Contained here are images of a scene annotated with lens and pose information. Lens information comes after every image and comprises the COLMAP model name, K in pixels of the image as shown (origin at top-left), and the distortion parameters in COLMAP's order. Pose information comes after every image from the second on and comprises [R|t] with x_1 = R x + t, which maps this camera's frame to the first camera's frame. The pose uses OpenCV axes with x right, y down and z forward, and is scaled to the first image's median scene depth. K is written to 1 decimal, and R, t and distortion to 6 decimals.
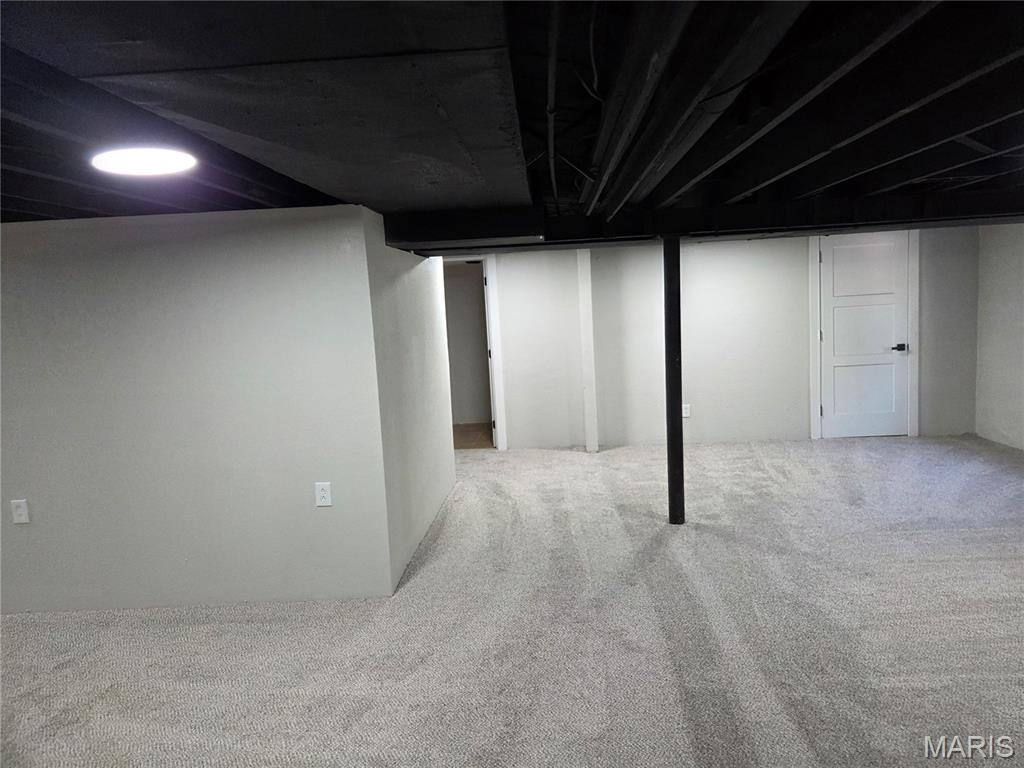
lens RADIAL K [[682.8, 0, 521.8], [0, 682.8, 375.6], [0, 0, 1]] dist [0.080935, -0.069749]
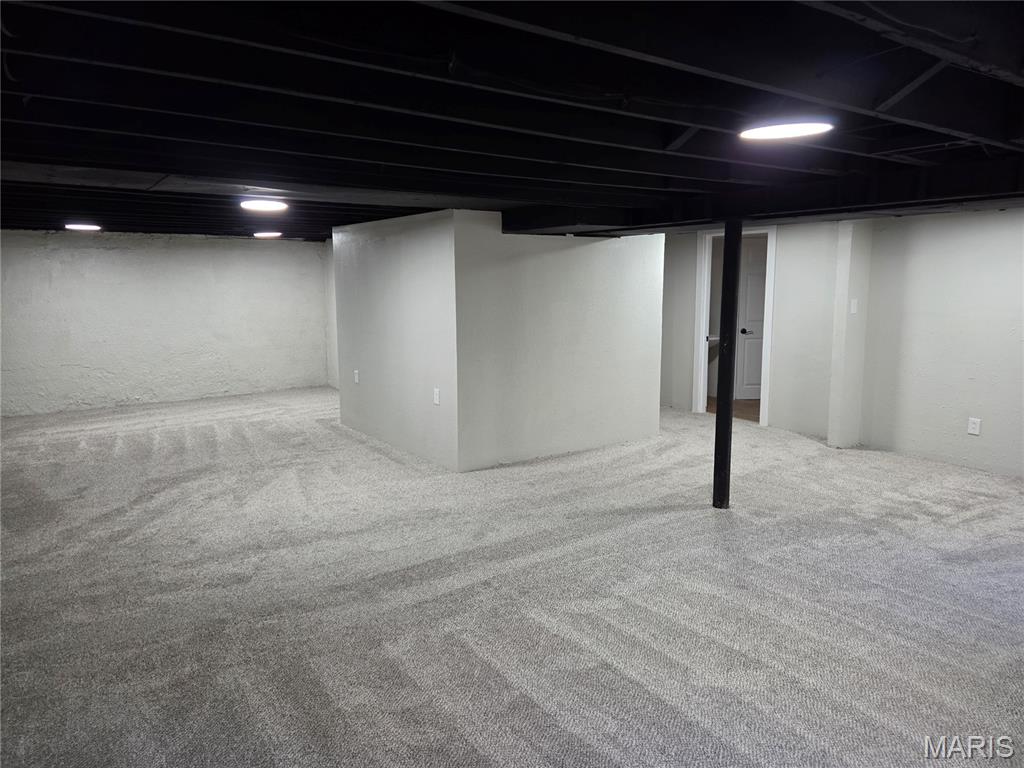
lens RADIAL K [[682.8, 0, 508.8], [0, 682.8, 373.4], [0, 0, 1]] dist [0.080935, -0.069749]
pose [[0.613717, 0.158563, -0.773440, 0.839633], [-0.113137, 0.987177, 0.112609, -0.061092], [0.781378, 0.018395, 0.623787, 0.135381]]
